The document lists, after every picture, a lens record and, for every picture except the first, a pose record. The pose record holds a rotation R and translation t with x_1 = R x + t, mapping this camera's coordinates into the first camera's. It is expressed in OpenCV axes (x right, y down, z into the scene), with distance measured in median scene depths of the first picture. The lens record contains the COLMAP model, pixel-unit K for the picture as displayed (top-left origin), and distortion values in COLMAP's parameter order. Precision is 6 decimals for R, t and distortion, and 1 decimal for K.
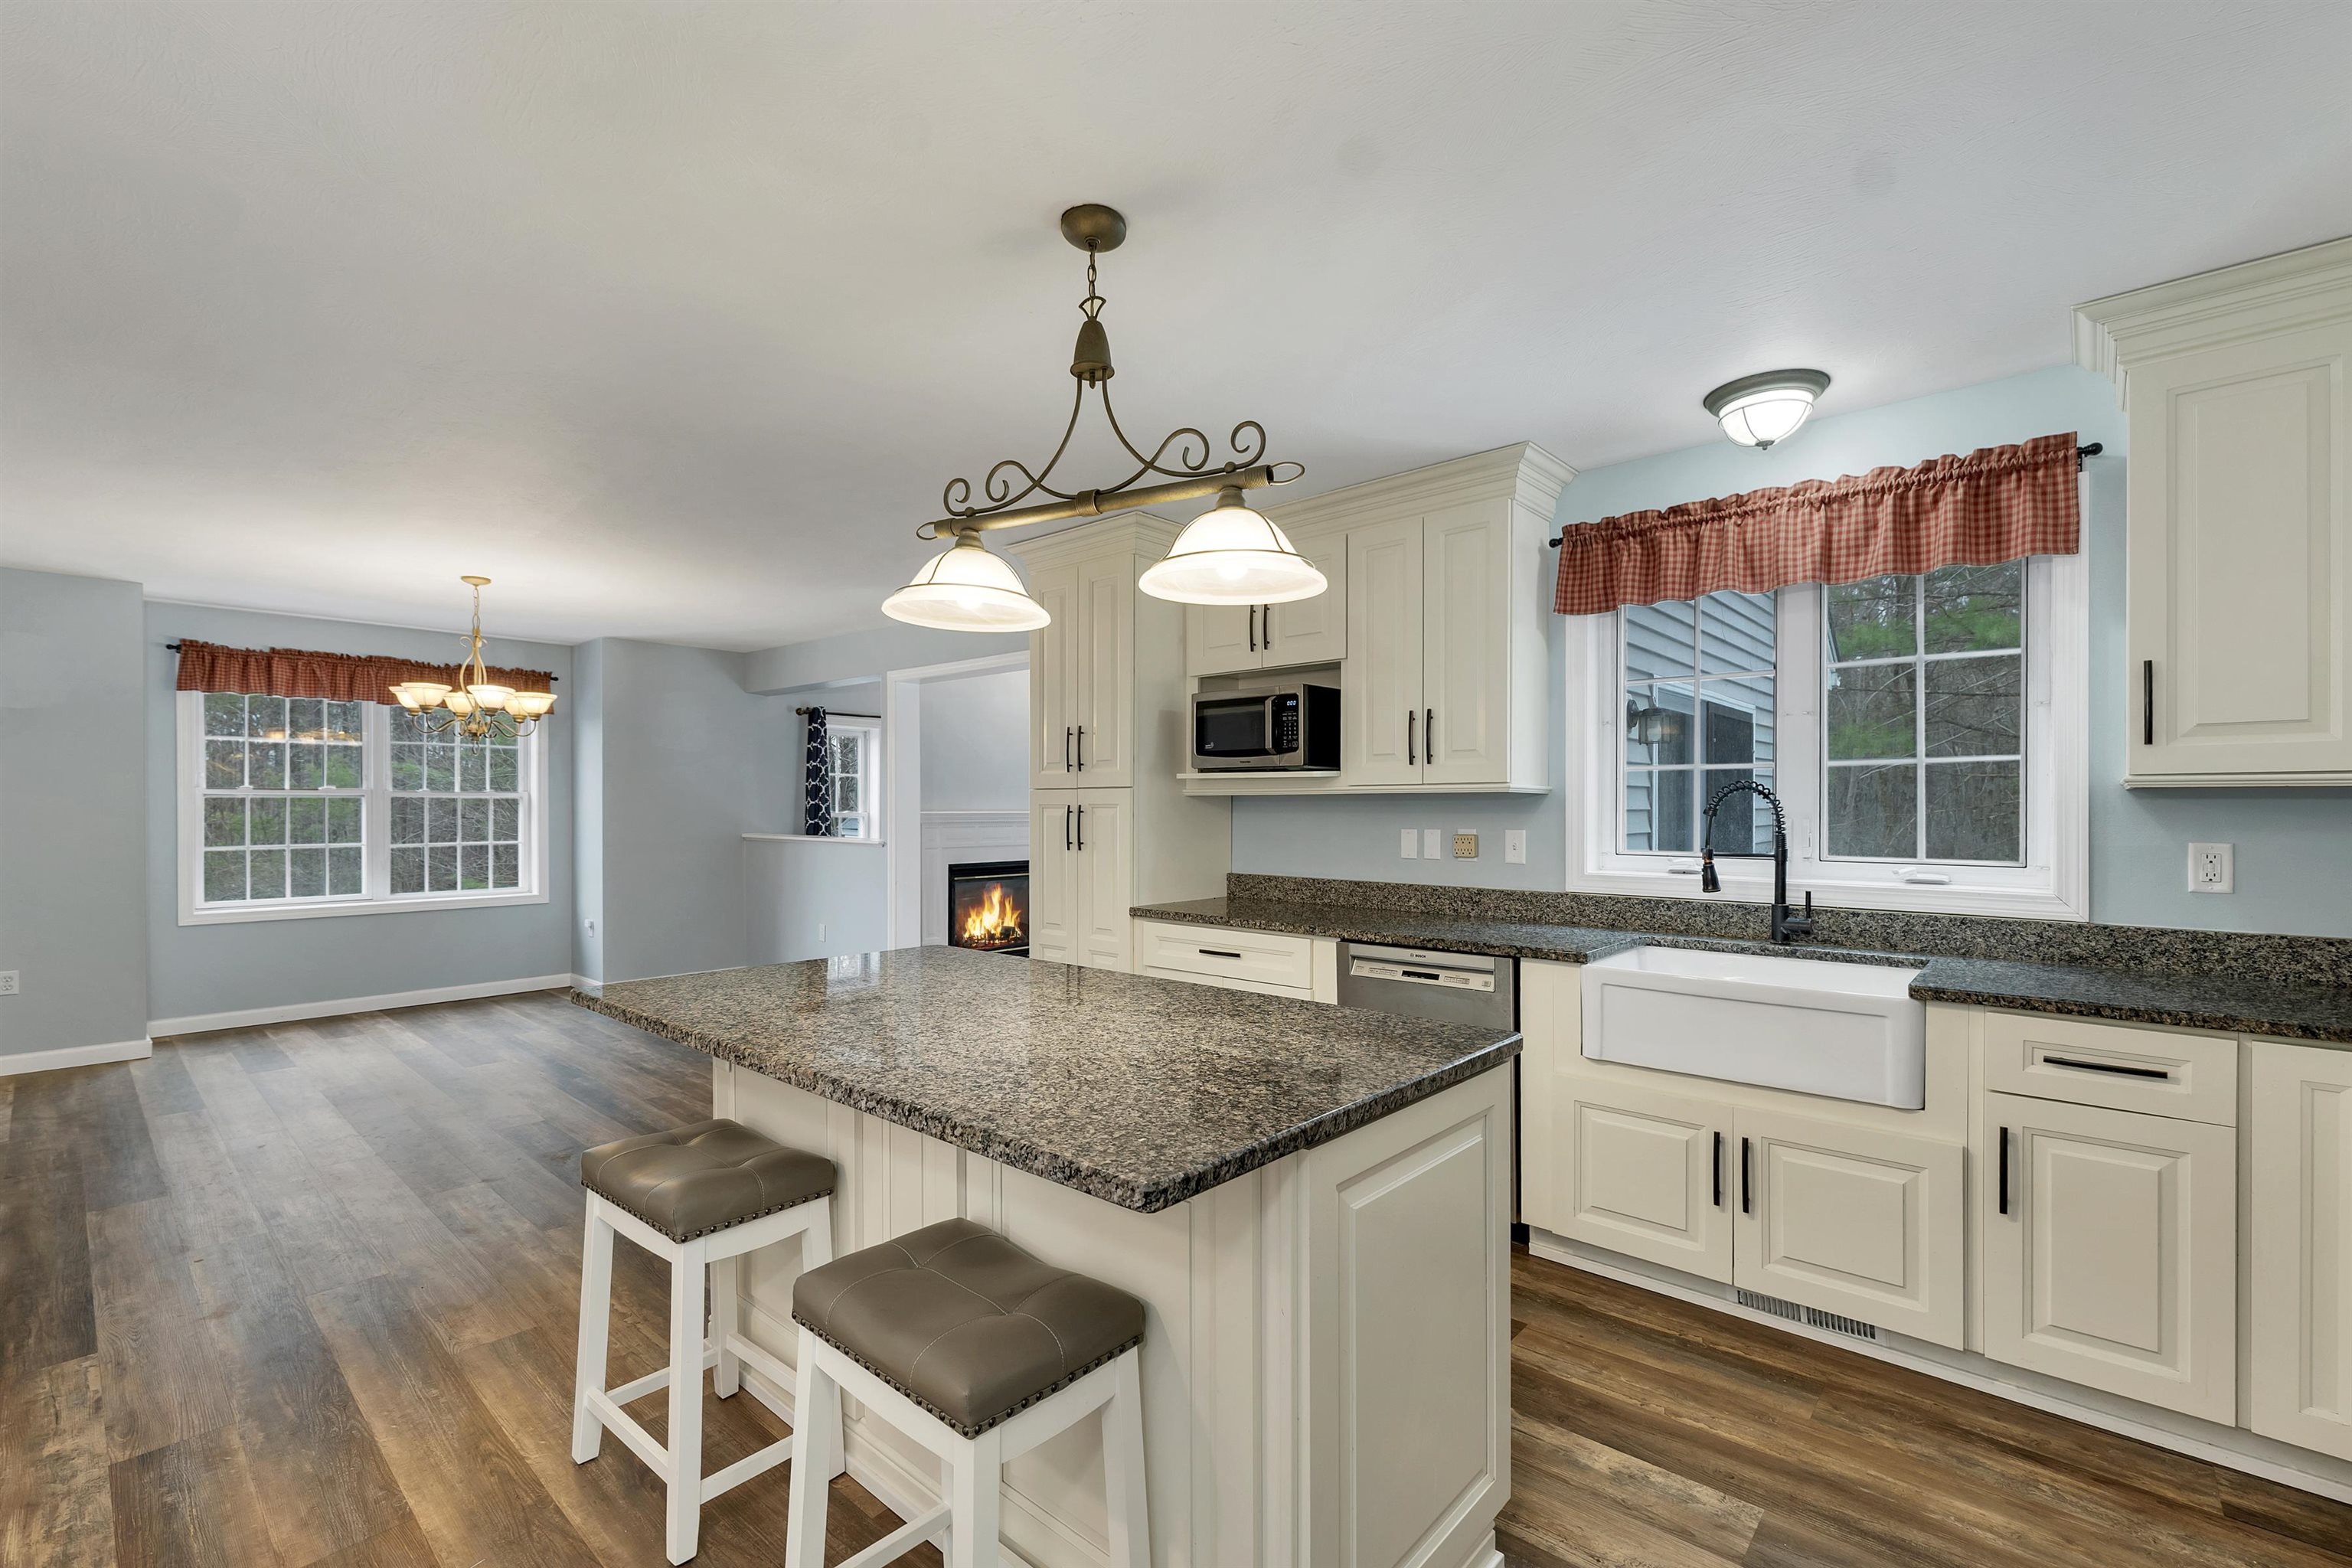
lens RADIAL K [[1001.6, 0, 1177.9], [0, 1001.6, 808.1], [0, 0, 1]] dist [0.001962, 0.000280]
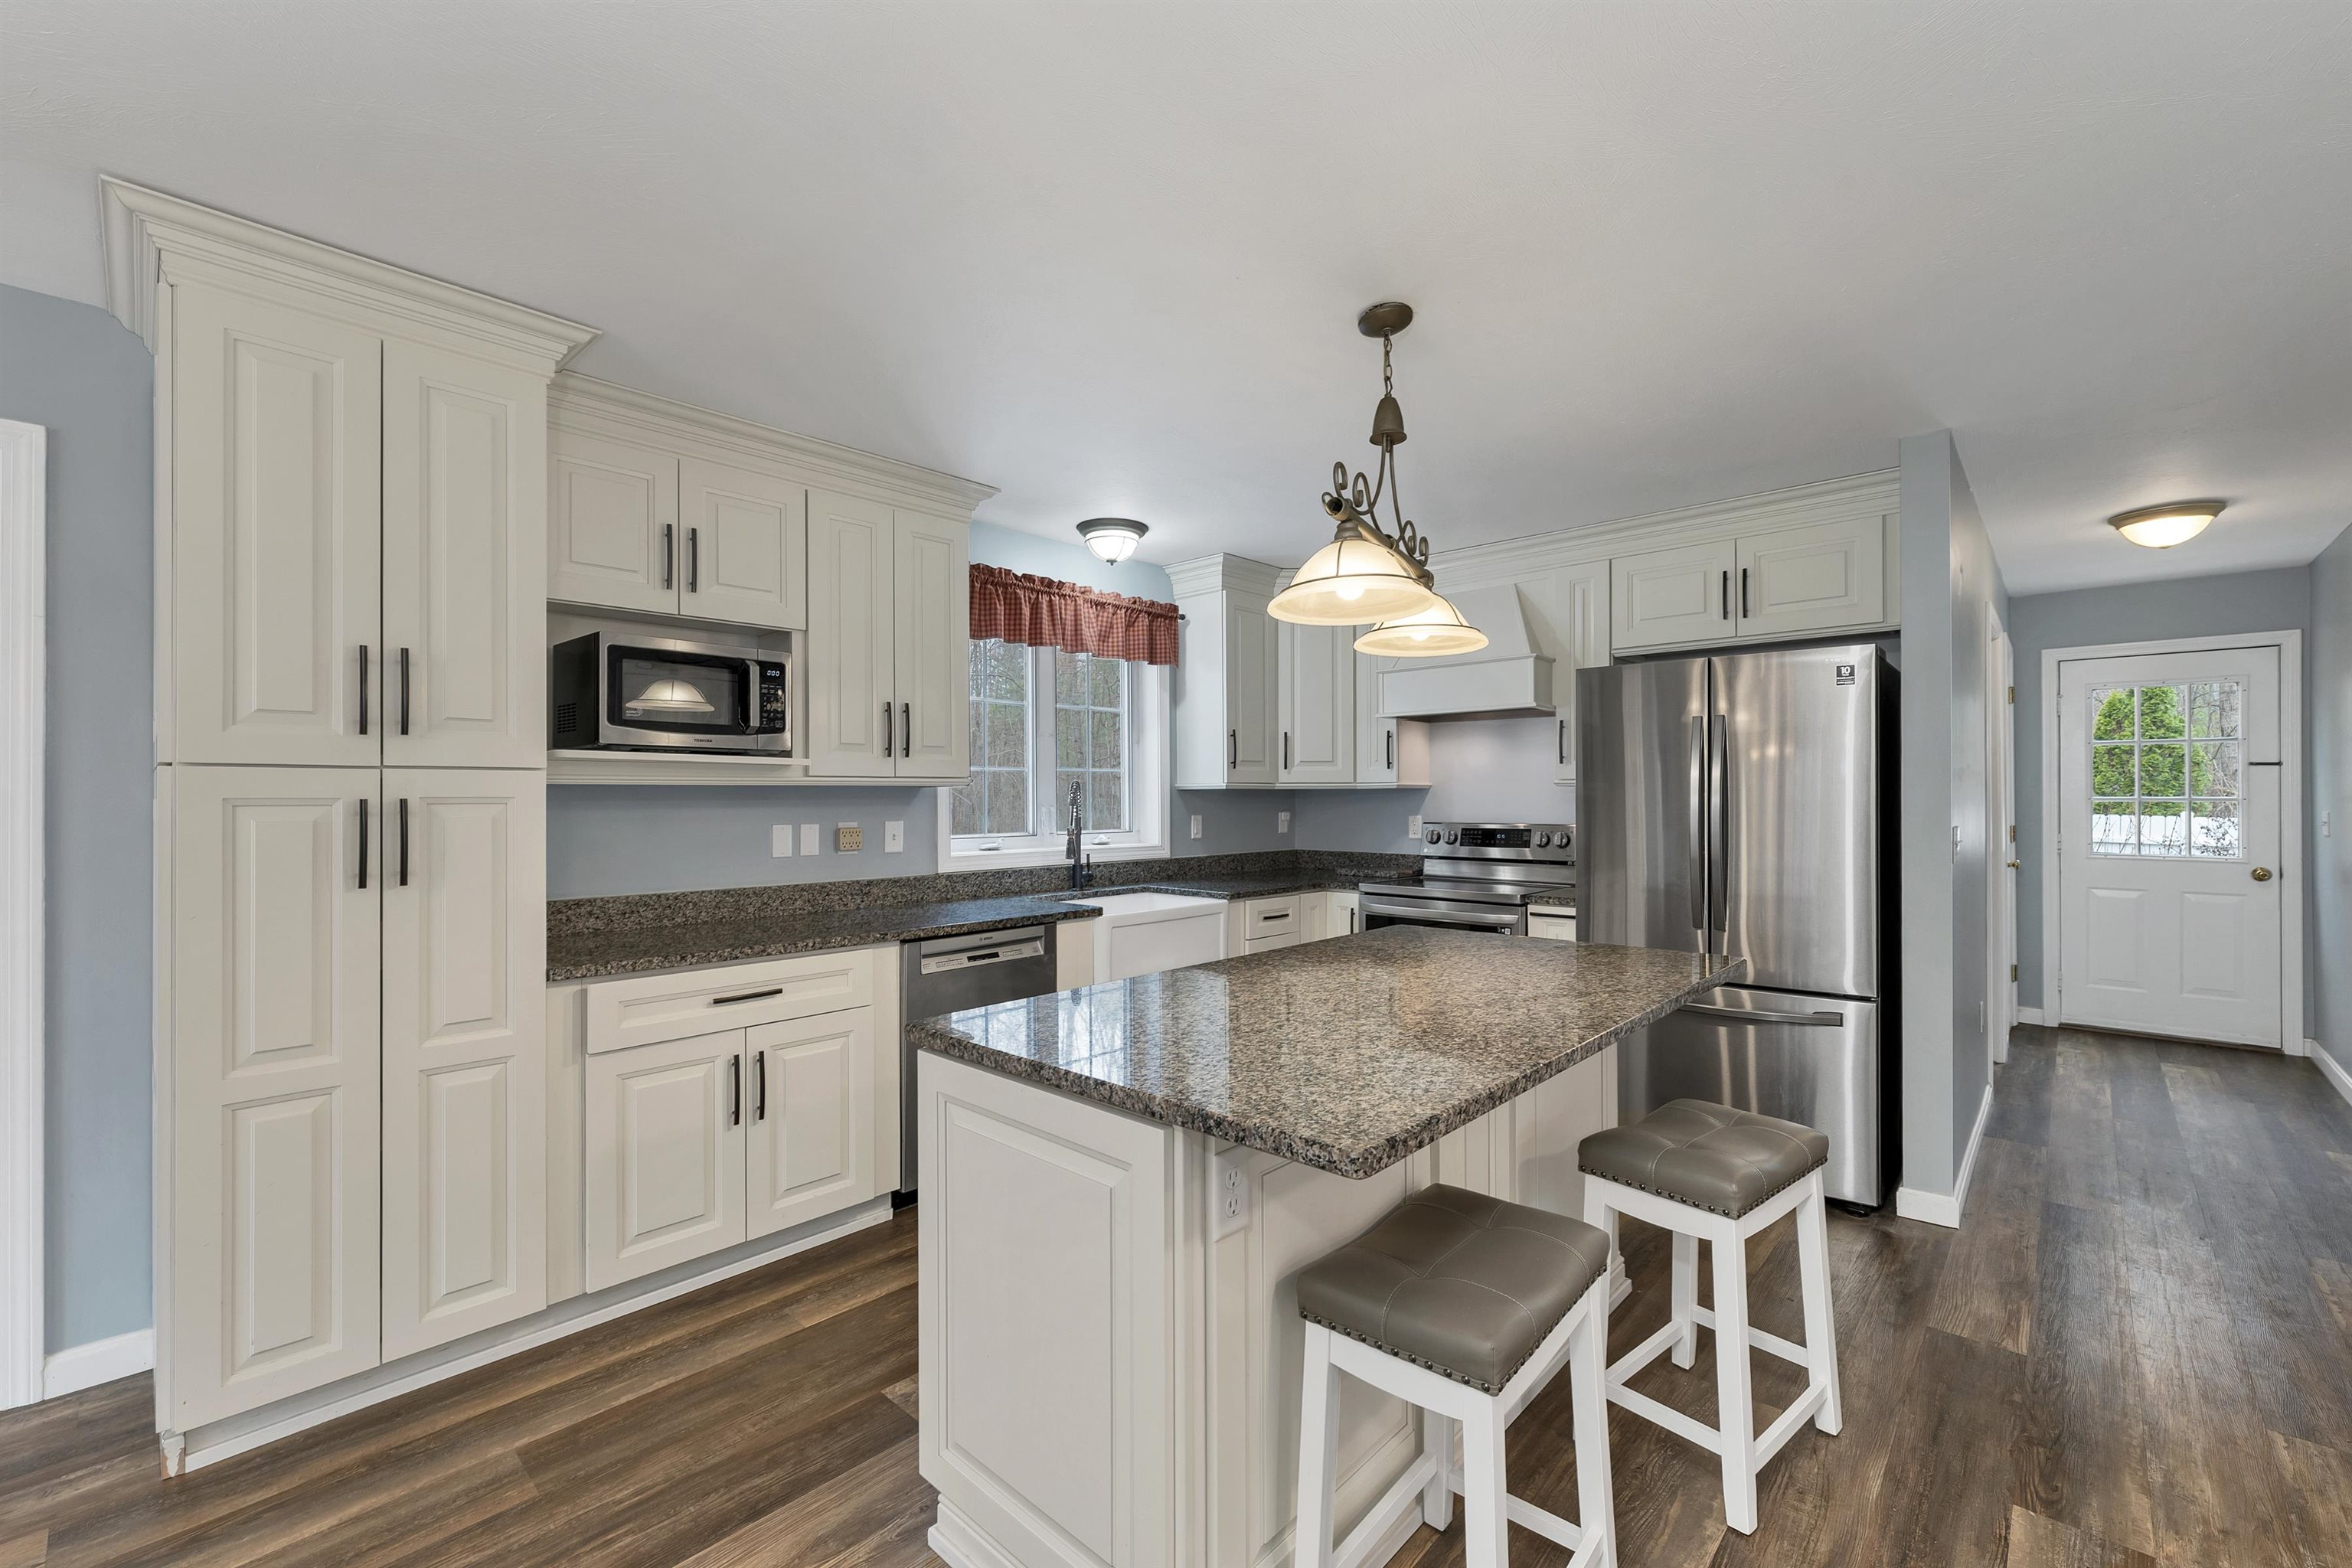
lens RADIAL K [[967.5, 0, 1178.1], [0, 967.5, 792.4], [0, 0, 1]] dist [-0.000449, -0.000150]
pose [[0.022050, 0.004617, 0.999746, -0.772695], [0.005956, 0.999971, -0.004750, -0.002452], [-0.999739, 0.006059, 0.022022, 0.755379]]
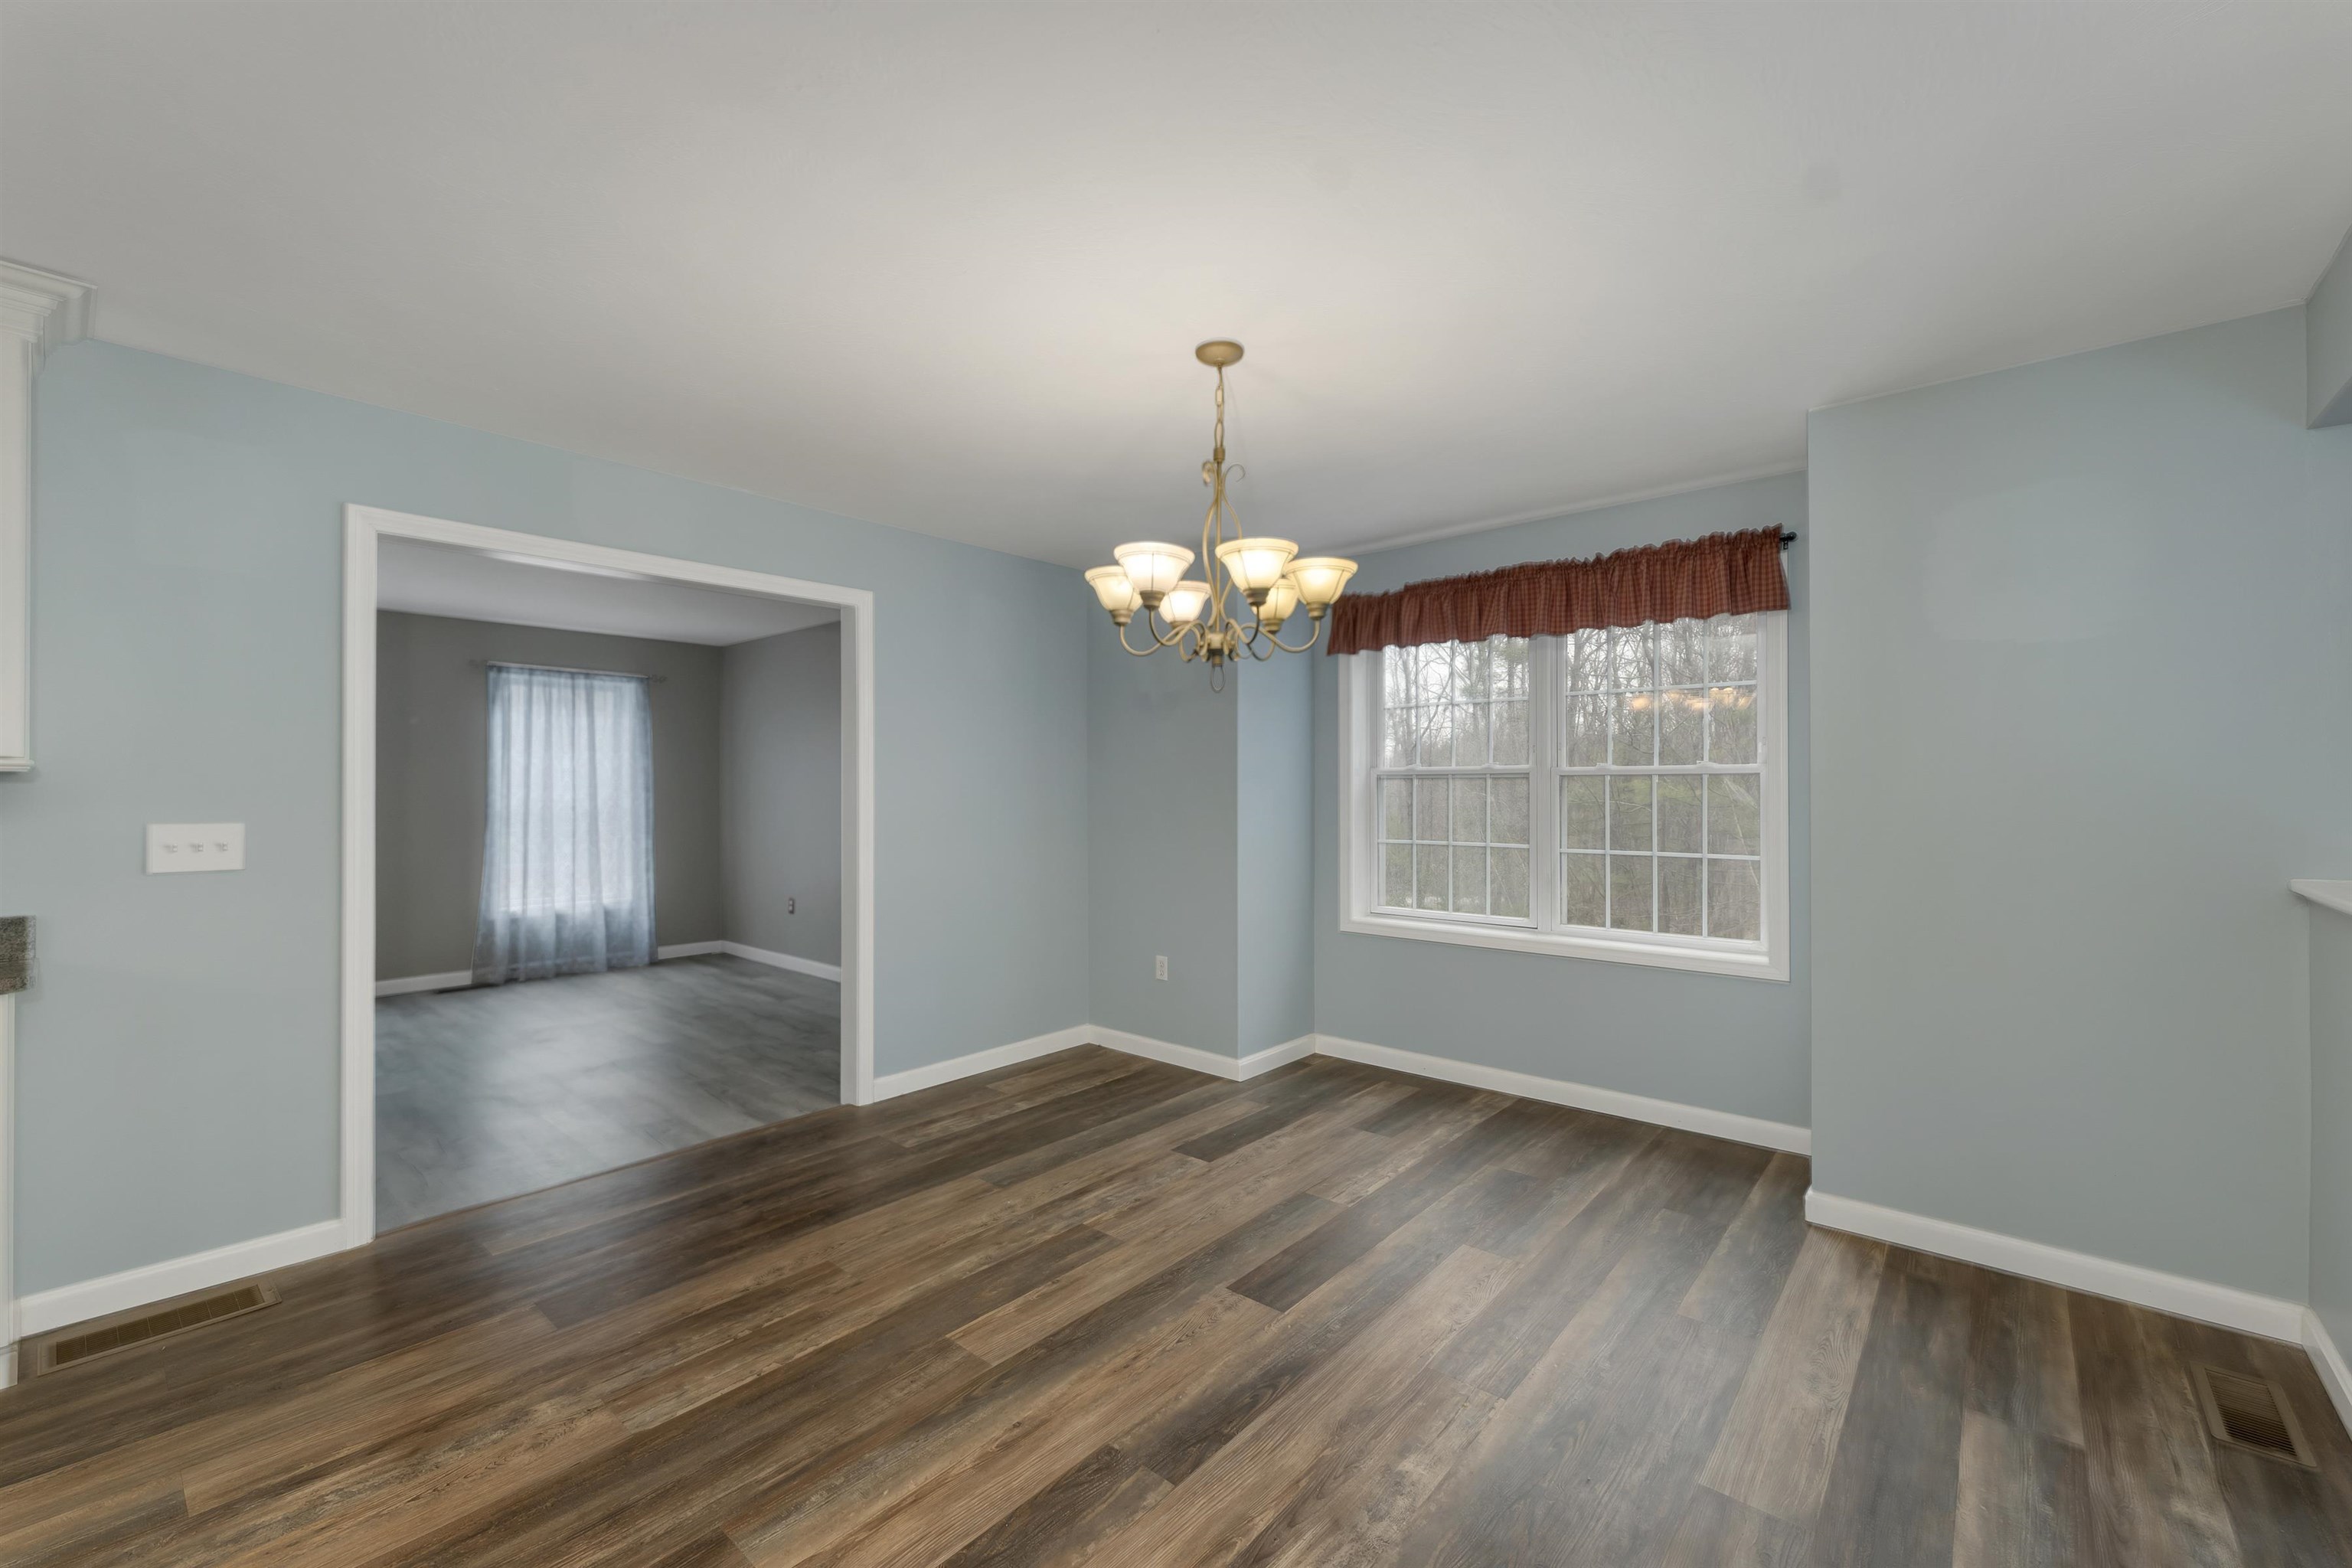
lens RADIAL K [[960.0, 0, 1170.8], [0, 960.0, 786.3], [0, 0, 1]] dist [0.000898, -0.000035]
pose [[0.011239, -0.003842, -0.999929, -0.324970], [-0.002826, 0.999989, -0.003874, -0.004046], [0.999933, 0.002870, 0.011228, 1.531054]]
